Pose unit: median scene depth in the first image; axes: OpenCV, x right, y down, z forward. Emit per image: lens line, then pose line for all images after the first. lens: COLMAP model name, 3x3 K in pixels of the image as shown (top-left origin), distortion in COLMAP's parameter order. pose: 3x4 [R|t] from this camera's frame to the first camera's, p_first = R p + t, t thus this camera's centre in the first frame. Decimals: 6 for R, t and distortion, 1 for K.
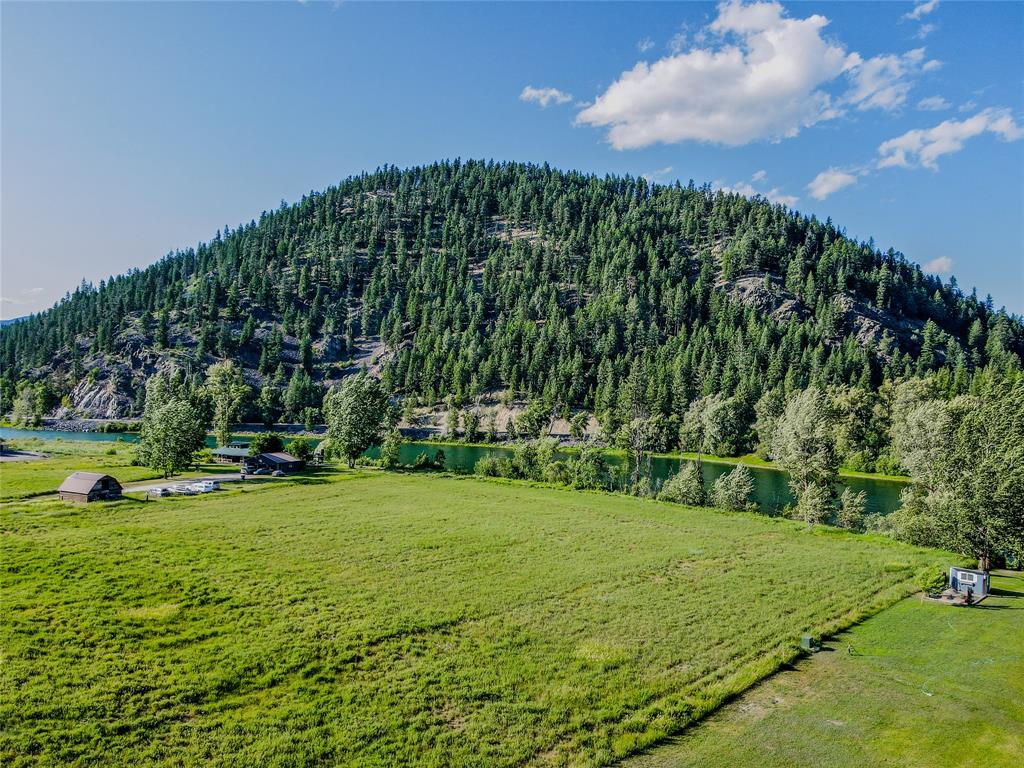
lens RADIAL K [[750.3, 0, 510.0], [0, 750.3, 386.4], [0, 0, 1]] dist [0.000190, 0.033438]
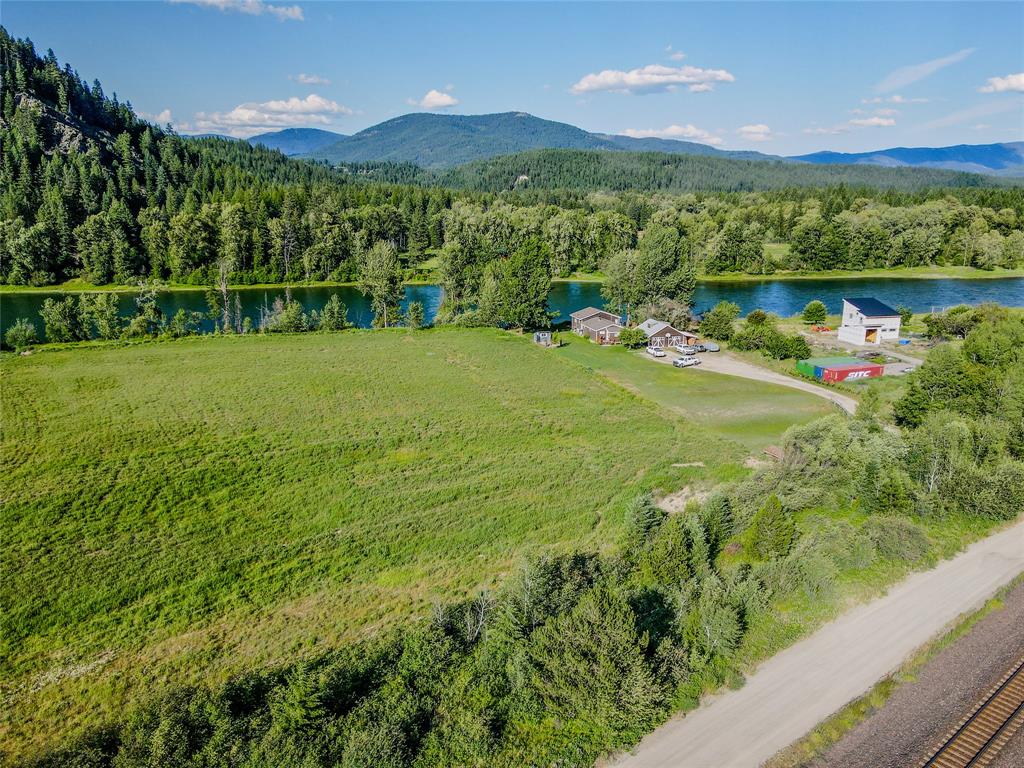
lens RADIAL K [[750.3, 0, 510.0], [0, 750.3, 386.4], [0, 0, 1]] dist [0.000190, 0.033438]
pose [[0.407565, -0.246241, 0.879350, -0.225991], [-0.007277, 0.962051, 0.272773, -0.032720], [-0.913147, -0.117571, 0.390306, 0.034060]]
